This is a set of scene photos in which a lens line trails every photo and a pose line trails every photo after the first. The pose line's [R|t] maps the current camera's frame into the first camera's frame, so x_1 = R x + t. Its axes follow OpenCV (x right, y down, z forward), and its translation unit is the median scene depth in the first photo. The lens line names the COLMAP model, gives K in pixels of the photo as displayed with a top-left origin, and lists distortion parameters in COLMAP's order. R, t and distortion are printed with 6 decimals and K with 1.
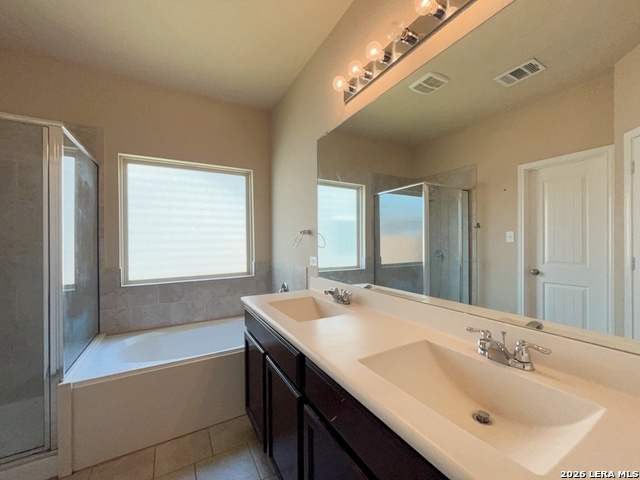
lens RADIAL K [[259.2, 0, 322.3], [0, 259.2, 241.8], [0, 0, 1]] dist [-0.002354, -0.000197]
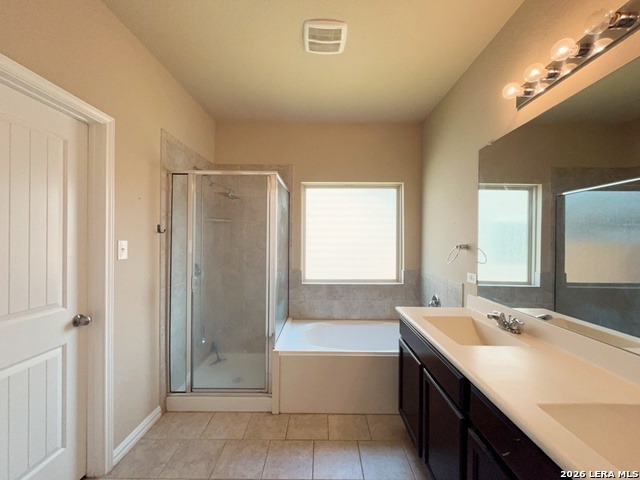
lens RADIAL K [[259.2, 0, 321.0], [0, 259.2, 241.3], [0, 0, 1]] dist [-0.002354, -0.000197]
pose [[0.861485, 0.016773, -0.507505, -0.028701], [-0.015997, 0.999855, 0.005891, -0.053595], [0.507530, 0.003044, 0.861628, -0.089504]]
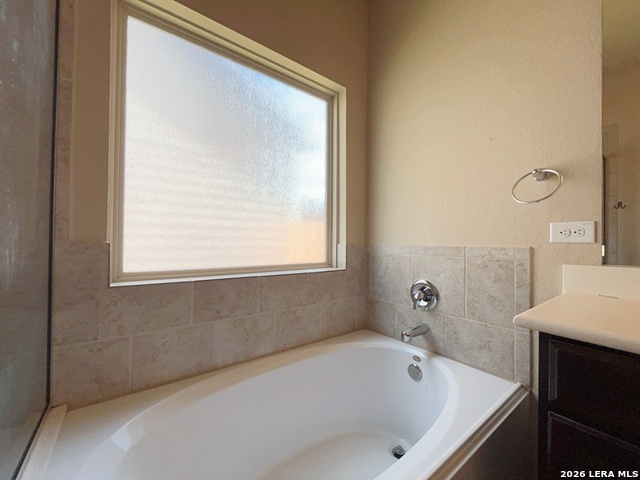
lens RADIAL K [[259.2, 0, 320.0], [0, 259.2, 241.6], [0, 0, 1]] dist [-0.002354, -0.000197]
pose [[0.991179, 0.023827, 0.130374, -0.515659], [-0.023267, 0.999712, -0.005818, 0.098808], [-0.130475, 0.002734, 0.991448, 0.562188]]
